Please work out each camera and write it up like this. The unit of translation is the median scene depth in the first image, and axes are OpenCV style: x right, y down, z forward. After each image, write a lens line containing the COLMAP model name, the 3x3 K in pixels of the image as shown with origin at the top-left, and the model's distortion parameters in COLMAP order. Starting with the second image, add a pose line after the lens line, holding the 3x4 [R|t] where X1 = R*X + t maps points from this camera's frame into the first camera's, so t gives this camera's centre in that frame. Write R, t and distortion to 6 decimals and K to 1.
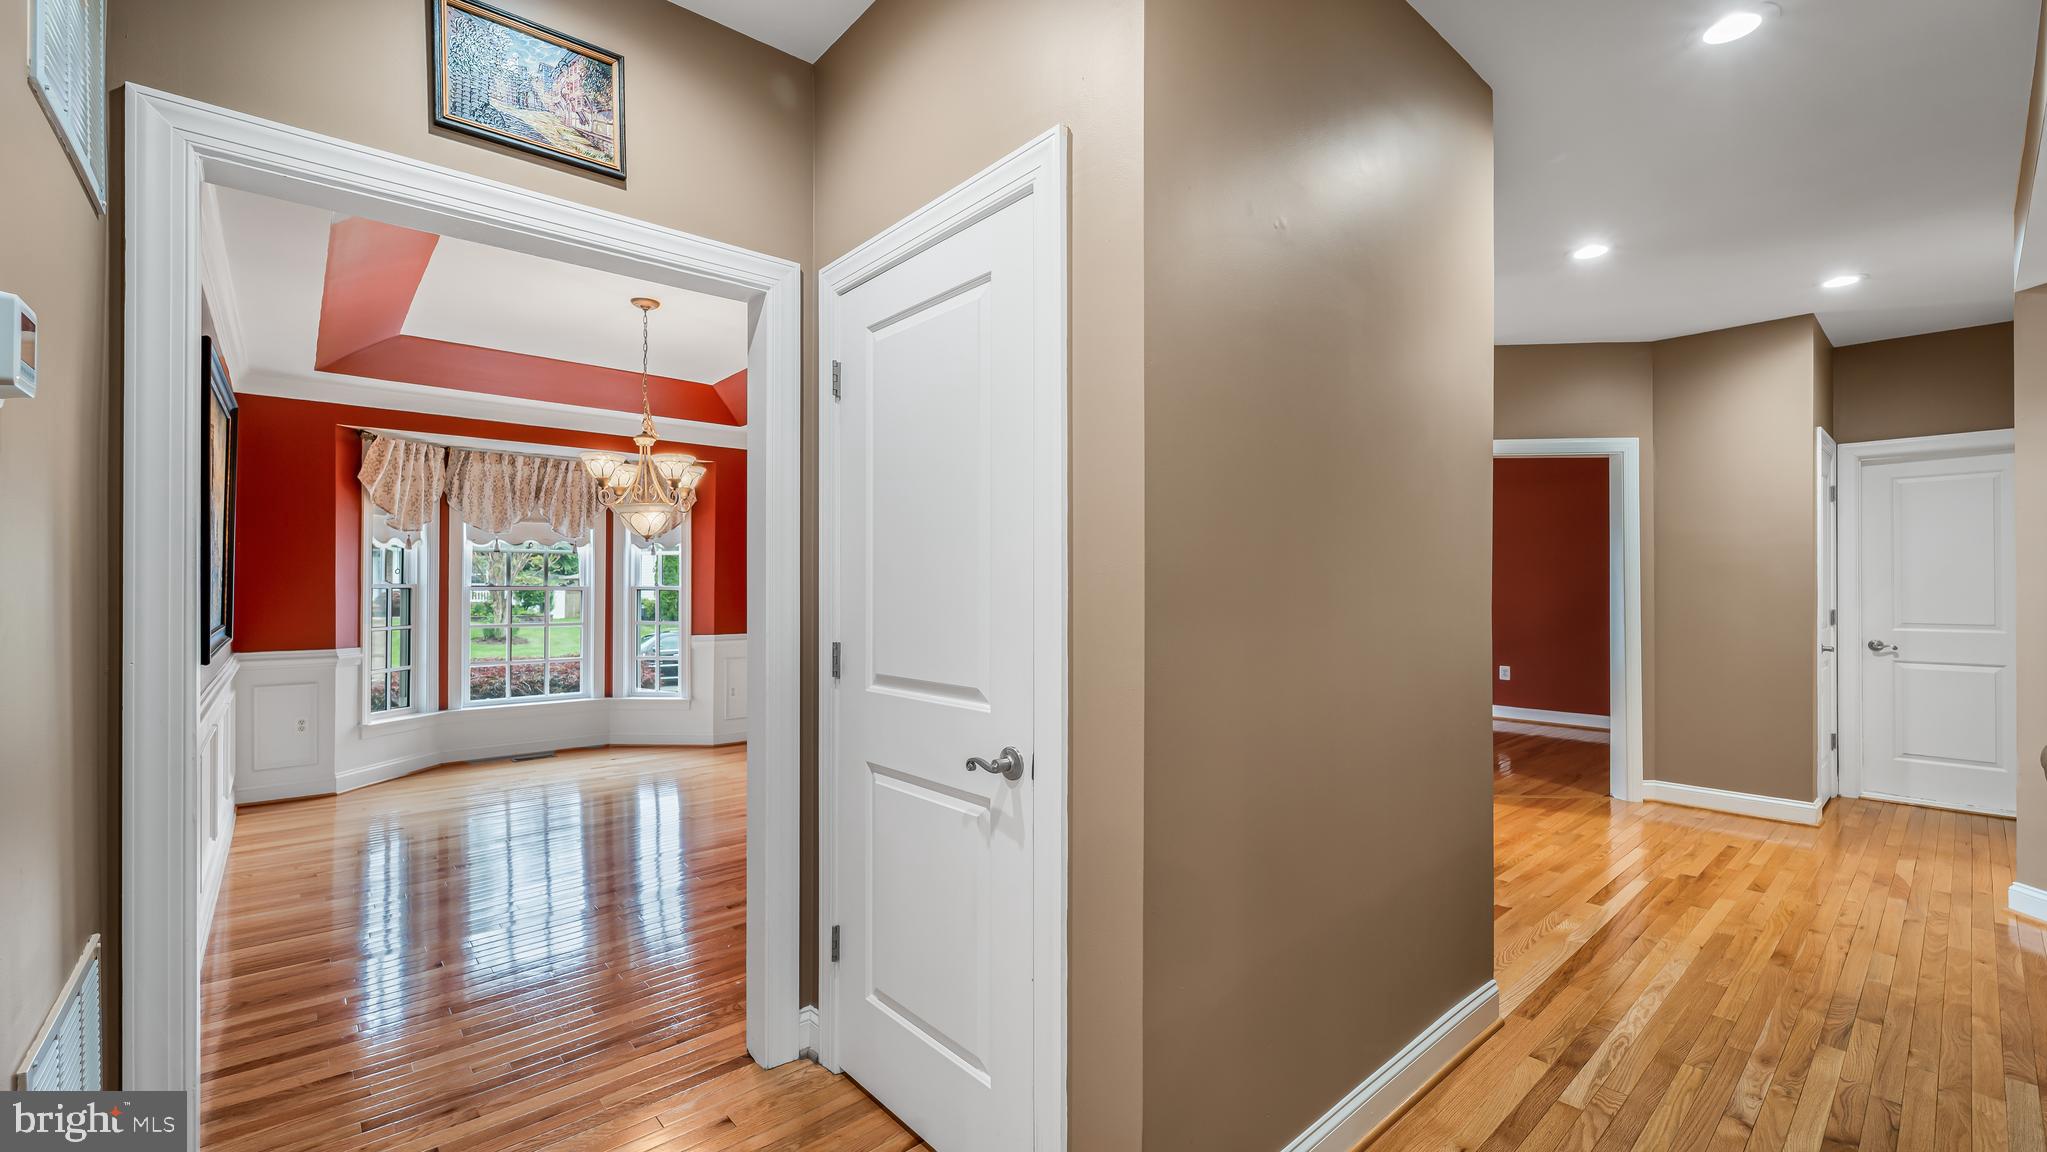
lens RADIAL K [[841.7, 0, 1023.7], [0, 841.7, 580.2], [0, 0, 1]] dist [-0.002085, -0.000628]
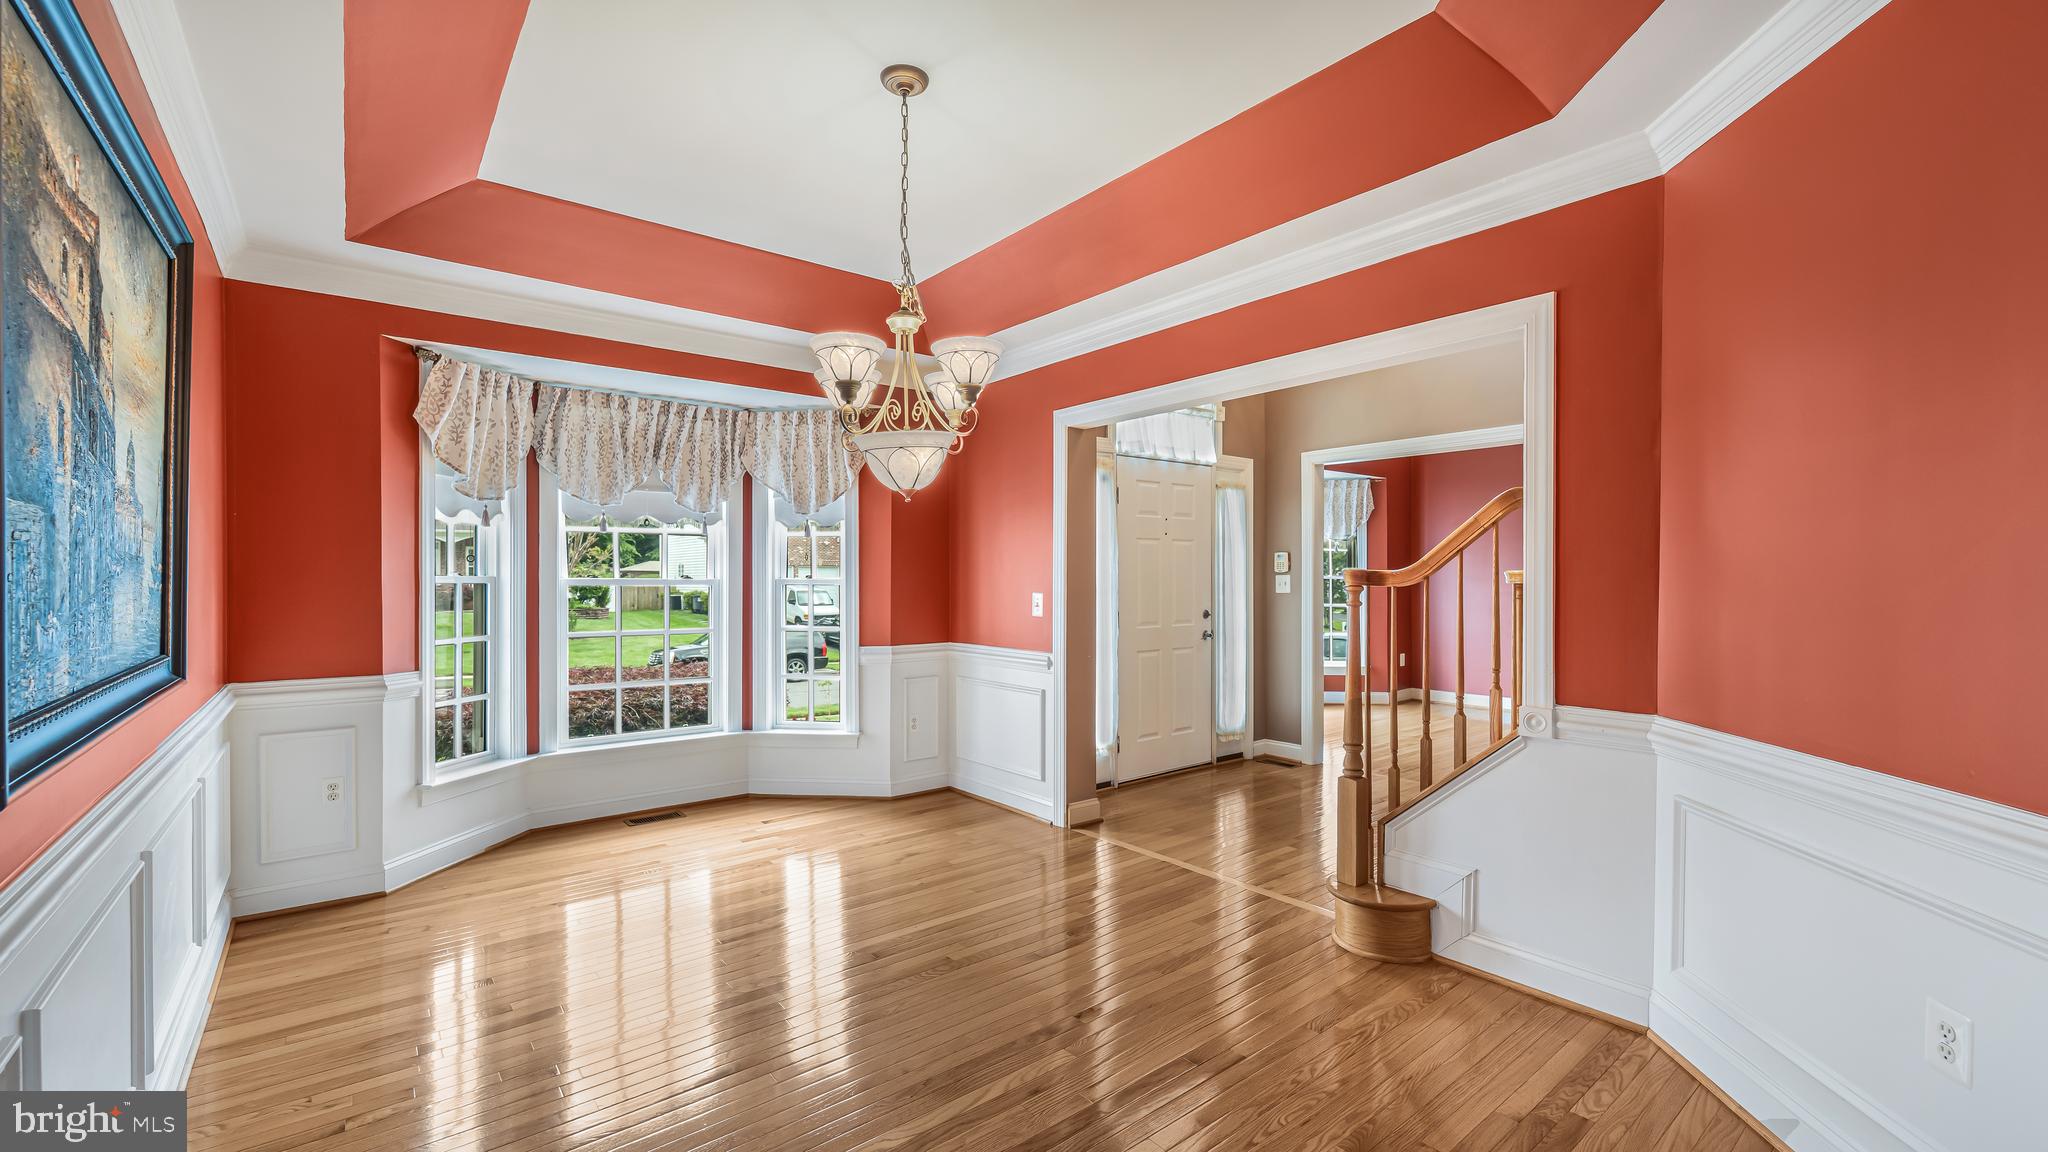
lens RADIAL K [[829.1, 0, 1013.2], [0, 829.1, 579.5], [0, 0, 1]] dist [0.003016, -0.000152]
pose [[0.999016, -0.000721, -0.044335, -0.259277], [0.001091, 0.999965, 0.008328, 0.001726], [0.044327, -0.008368, 0.998982, 0.325712]]
